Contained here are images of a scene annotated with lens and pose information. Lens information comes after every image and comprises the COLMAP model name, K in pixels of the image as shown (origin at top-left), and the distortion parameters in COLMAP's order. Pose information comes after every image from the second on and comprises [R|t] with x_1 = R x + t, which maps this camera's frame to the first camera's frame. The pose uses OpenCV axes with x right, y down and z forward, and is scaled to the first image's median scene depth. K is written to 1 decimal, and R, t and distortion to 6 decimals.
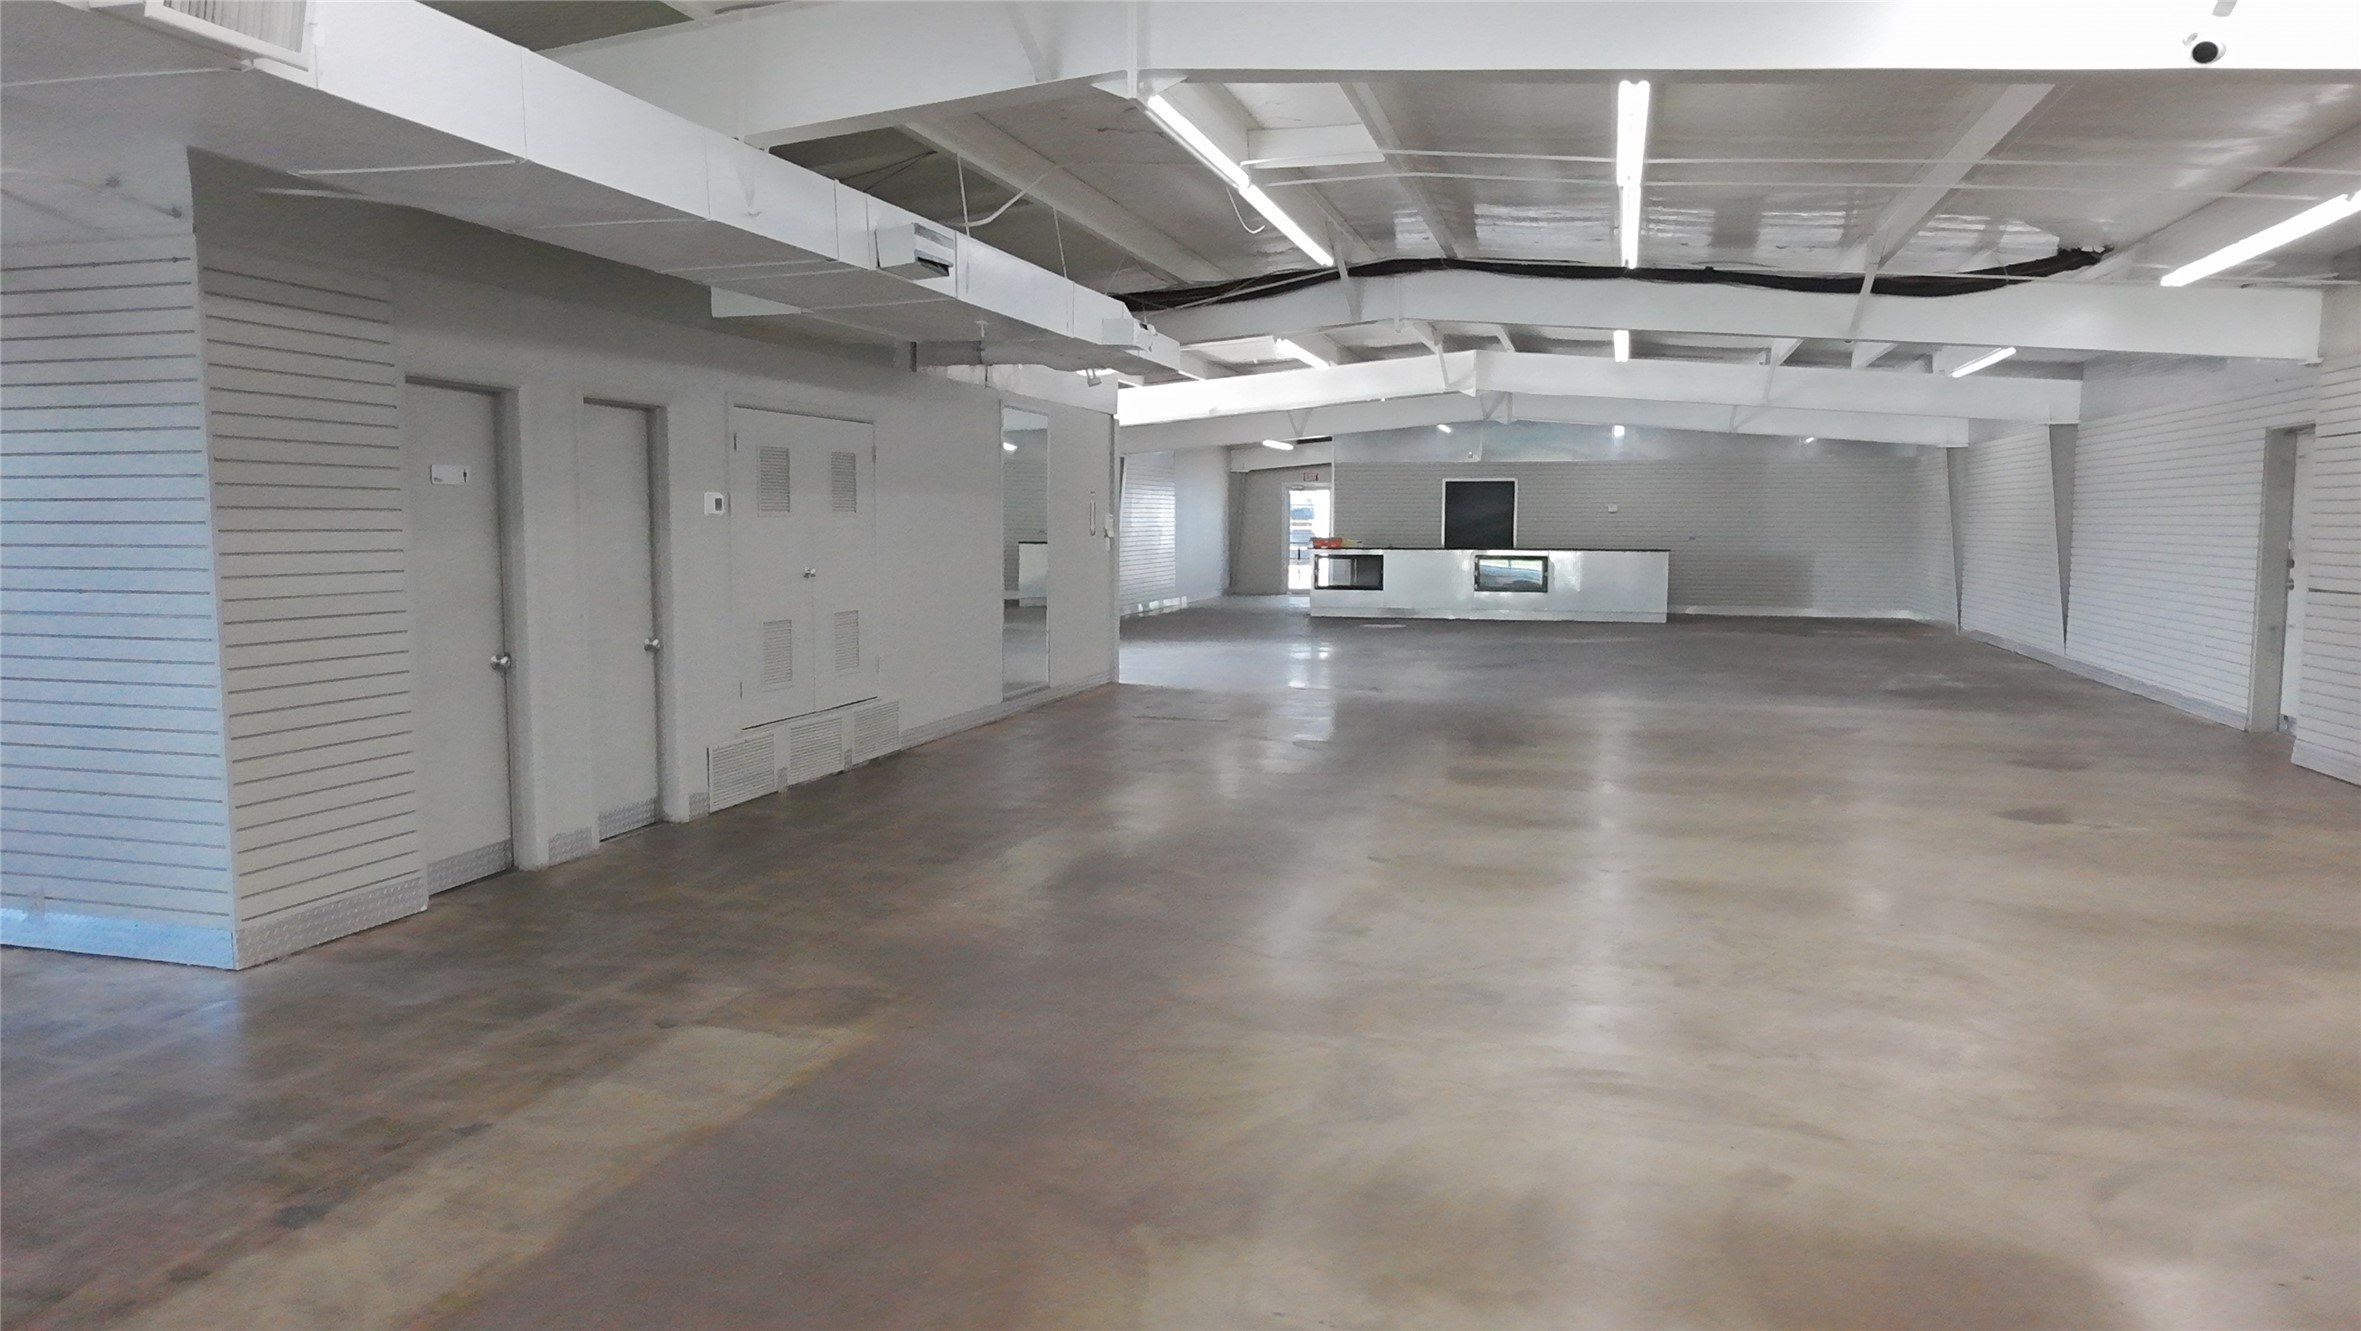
lens RADIAL K [[1510.3, 0, 1165.8], [0, 1510.3, 666.1], [0, 0, 1]] dist [0.002562, 0.000753]
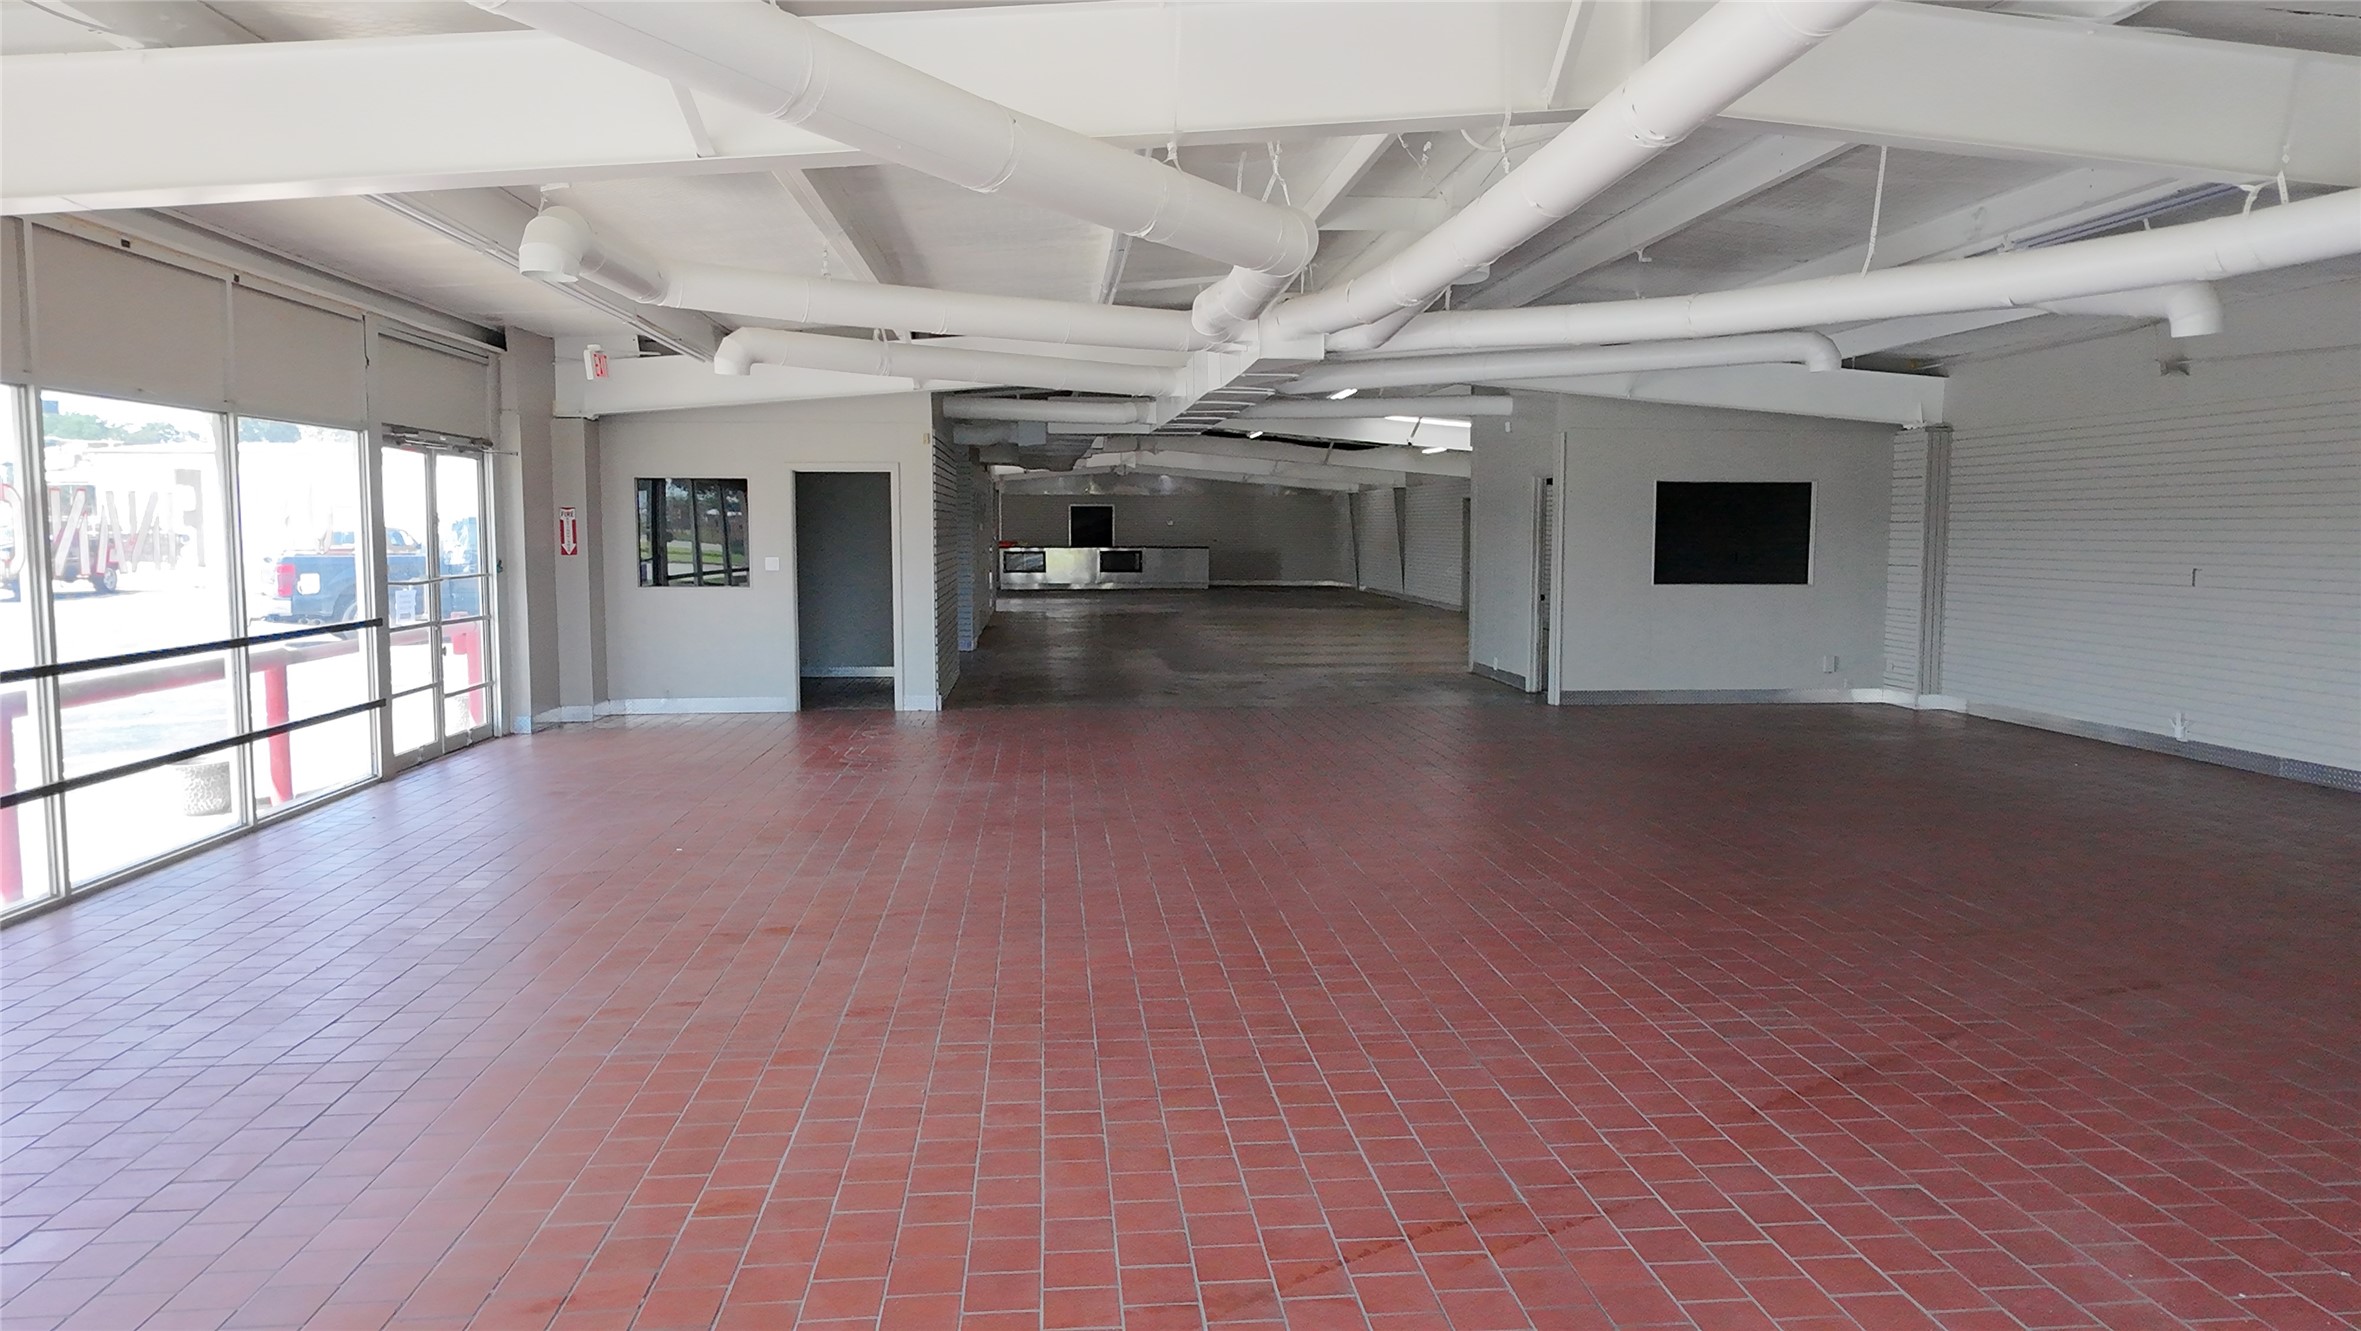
lens RADIAL K [[1510.3, 0, 1188.8], [0, 1510.3, 666.7], [0, 0, 1]] dist [0.002562, 0.000753]
pose [[0.926062, -0.031939, 0.376018, -0.336462], [0.031903, 0.999471, 0.006324, 0.047065], [-0.376021, 0.006139, 0.926591, -0.587039]]
